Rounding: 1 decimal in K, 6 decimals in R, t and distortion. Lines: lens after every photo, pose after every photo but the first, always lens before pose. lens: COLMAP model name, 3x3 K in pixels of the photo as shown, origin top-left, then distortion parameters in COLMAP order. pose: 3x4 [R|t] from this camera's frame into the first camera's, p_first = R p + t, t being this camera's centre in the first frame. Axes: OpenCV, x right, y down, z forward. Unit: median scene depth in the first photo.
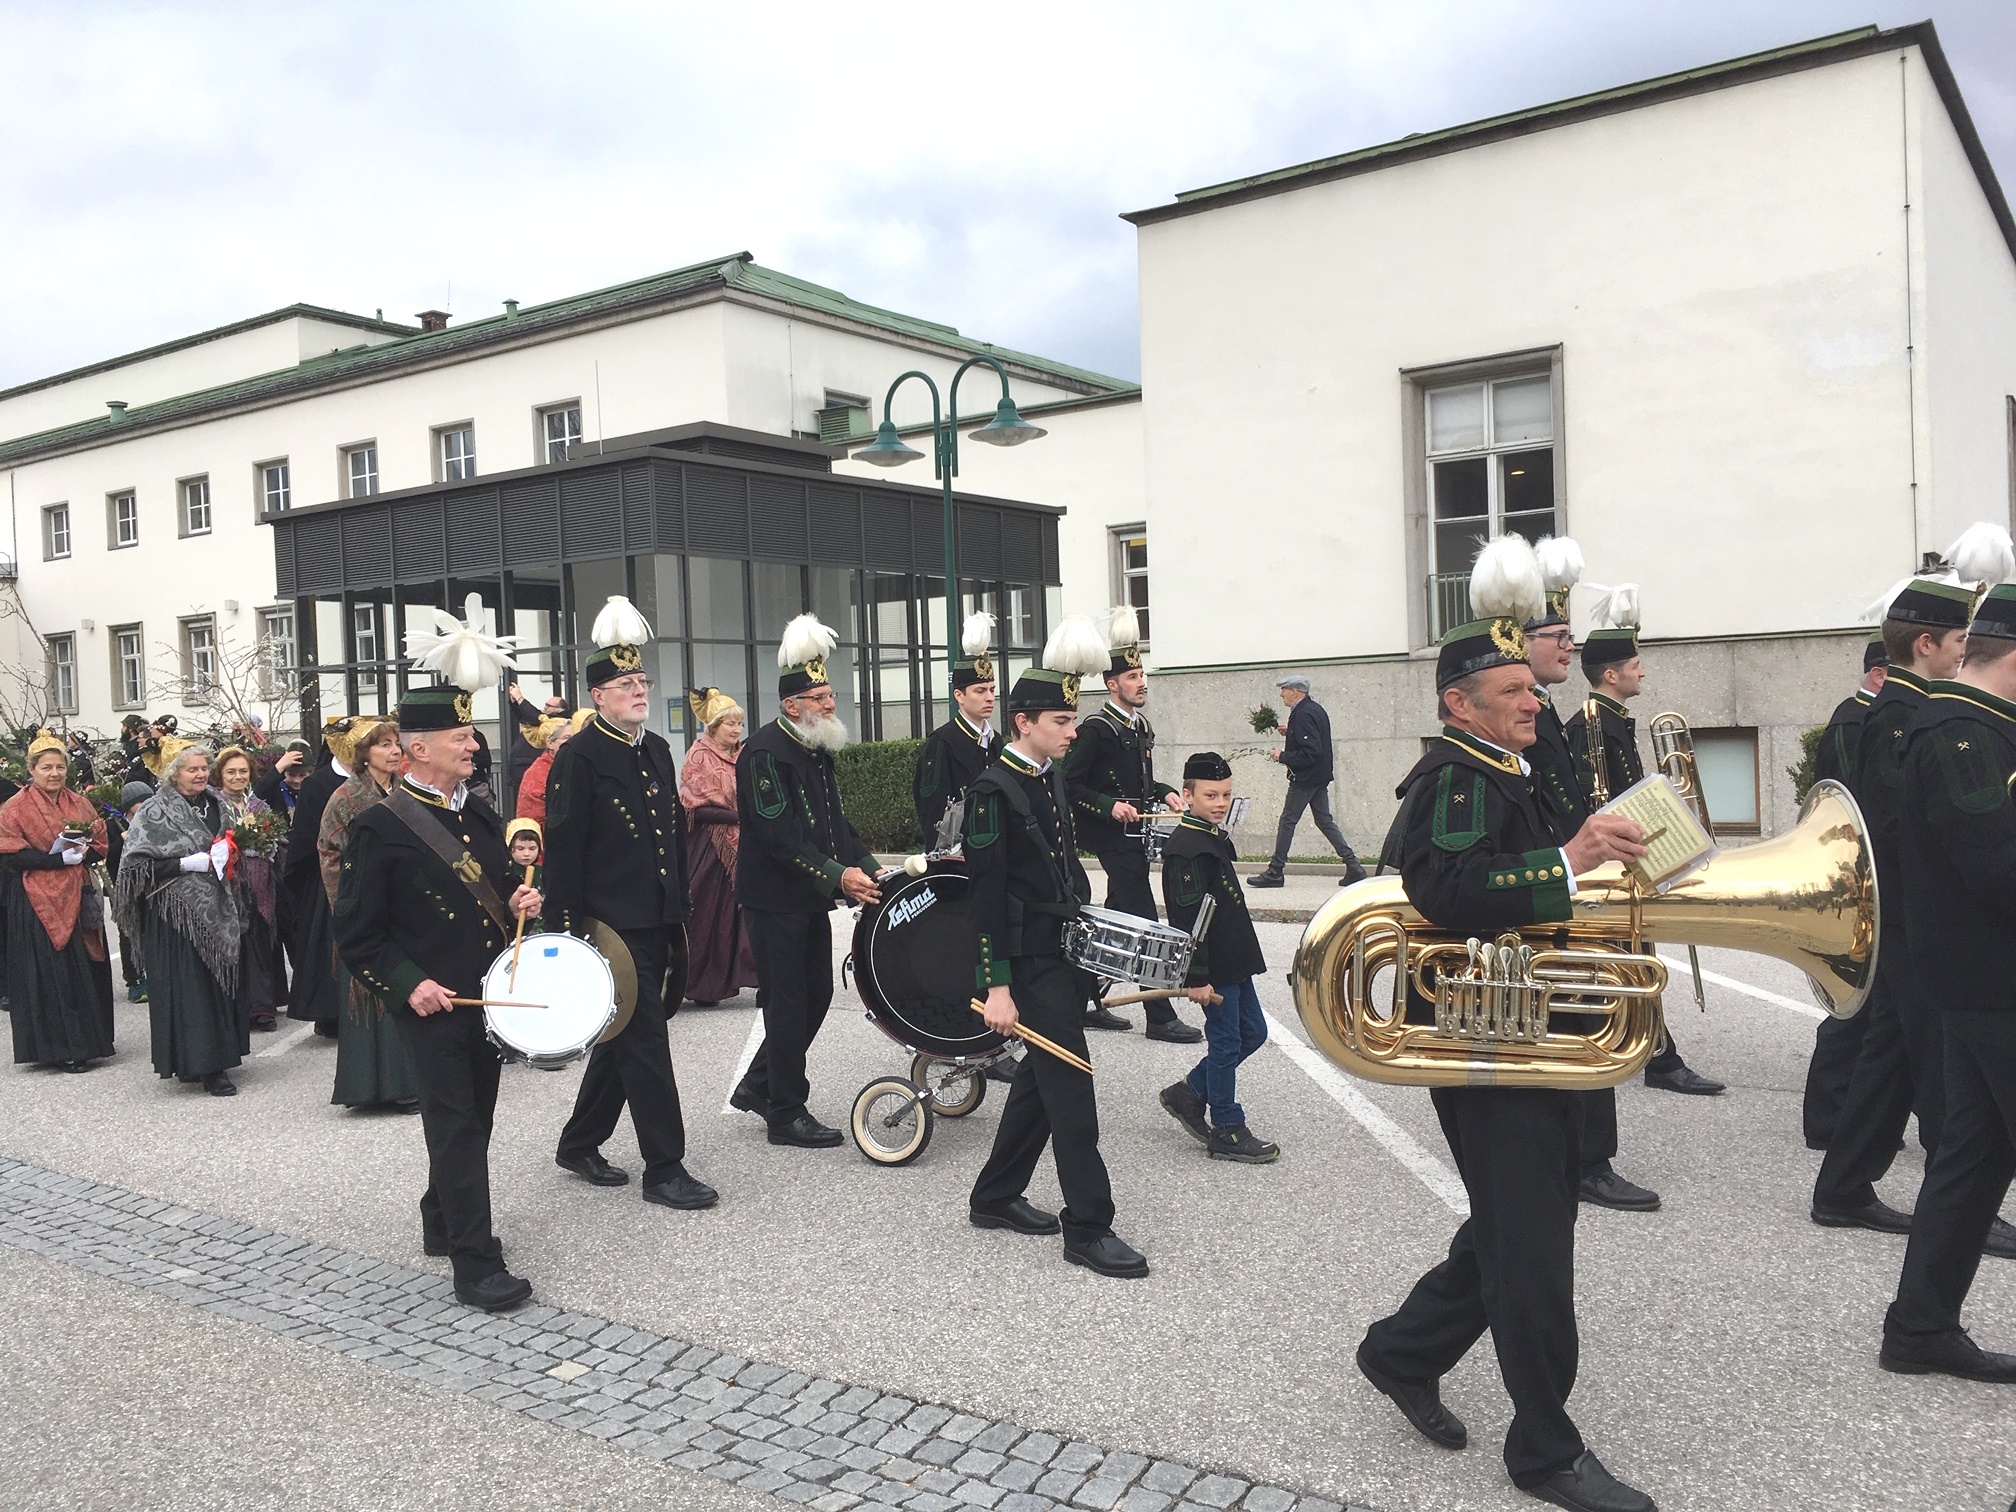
lens RADIAL K [[1697.1, 0, 998.6], [0, 1697.1, 744.4], [0, 0, 1]] dist [0.086252, -0.102718]
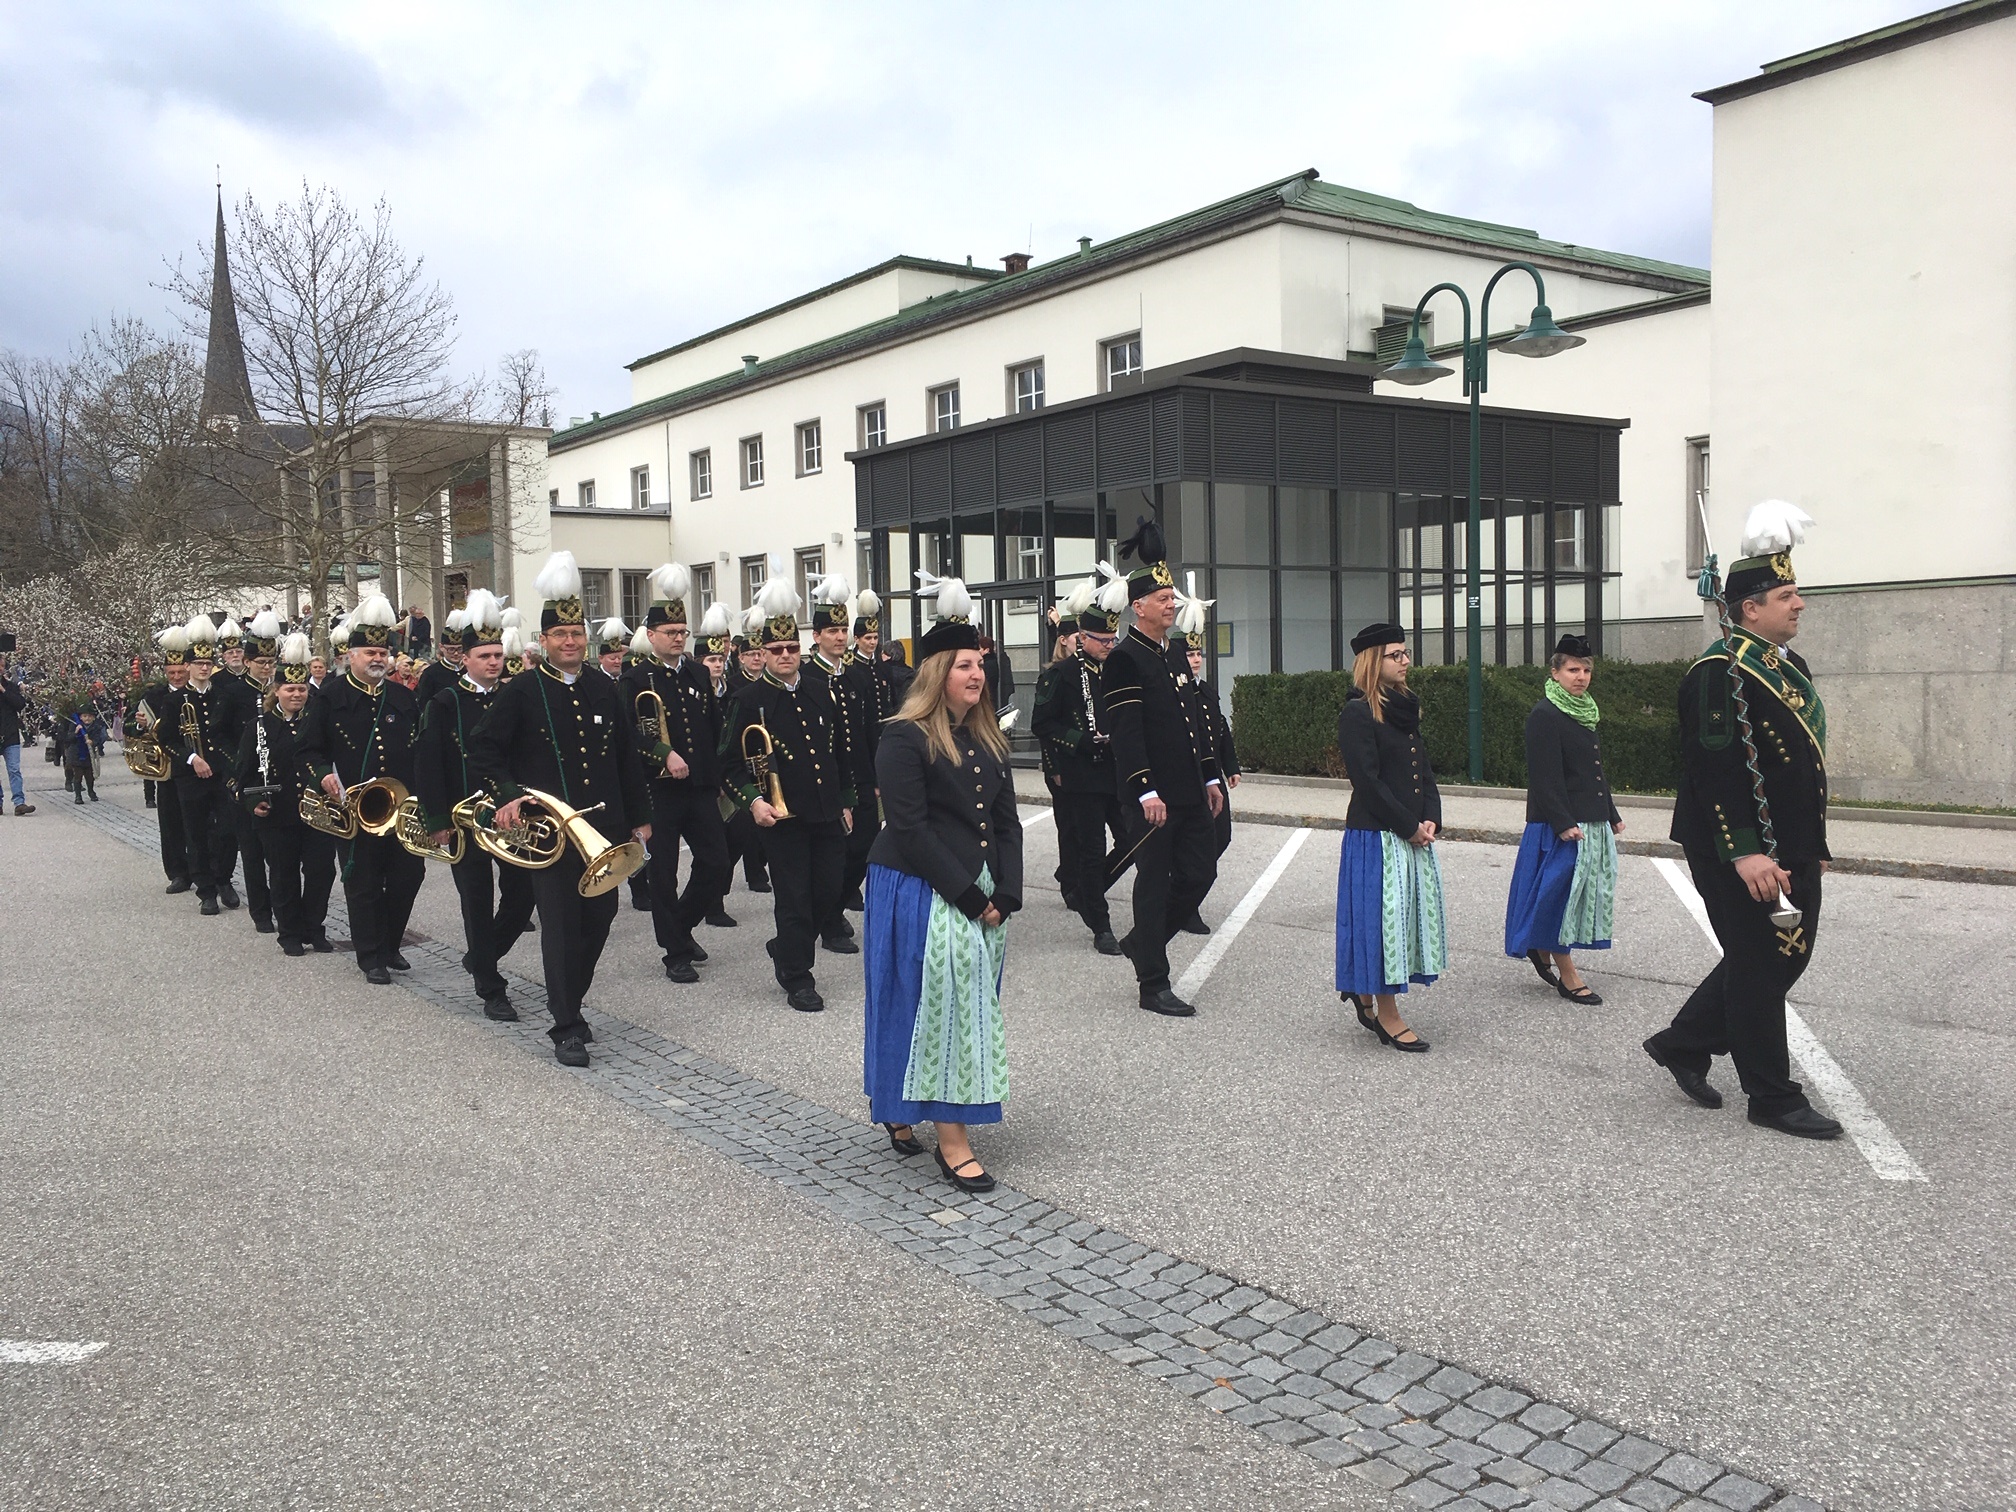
lens RADIAL K [[1692.8, 0, 1008.0], [0, 1692.8, 756.0], [0, 0, 1]] dist [0.082540, -0.083126]
pose [[0.946540, 0.031291, -0.321064, 0.036870], [-0.015290, 0.998517, 0.052240, 0.001379], [0.322223, -0.044539, 0.945616, -0.007105]]
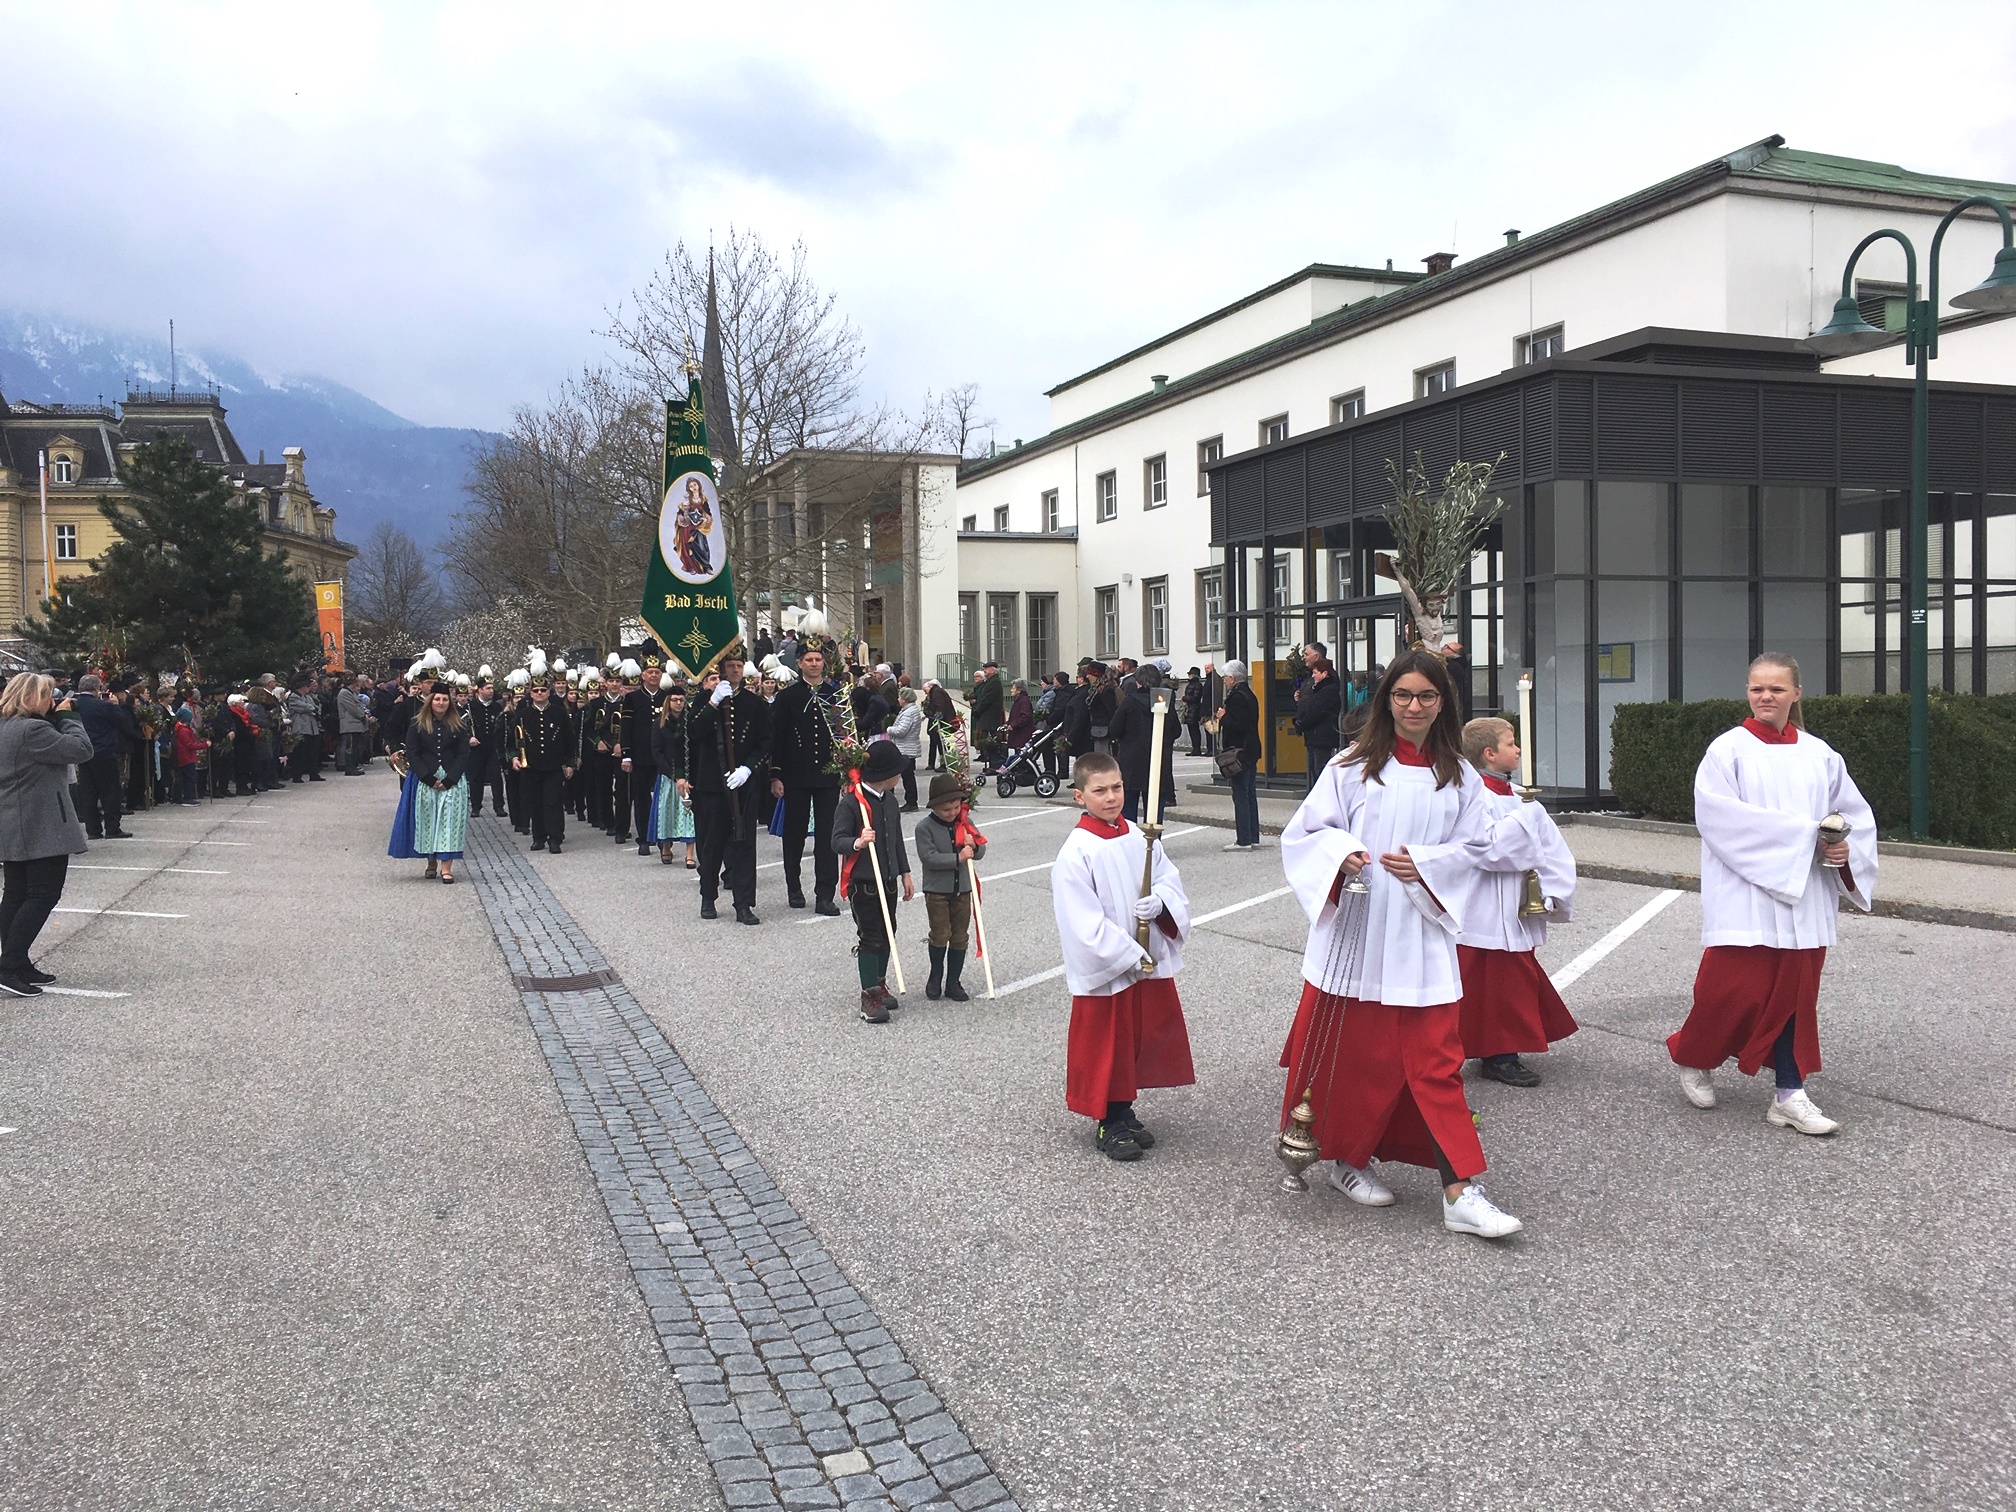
lens RADIAL K [[1697.1, 0, 998.6], [0, 1697.1, 744.4], [0, 0, 1]] dist [0.086252, -0.102718]
pose [[0.831183, 0.038224, -0.554683, 0.066295], [-0.021331, 0.999092, 0.036884, -0.000927], [0.555589, -0.018825, 0.831244, 0.102772]]
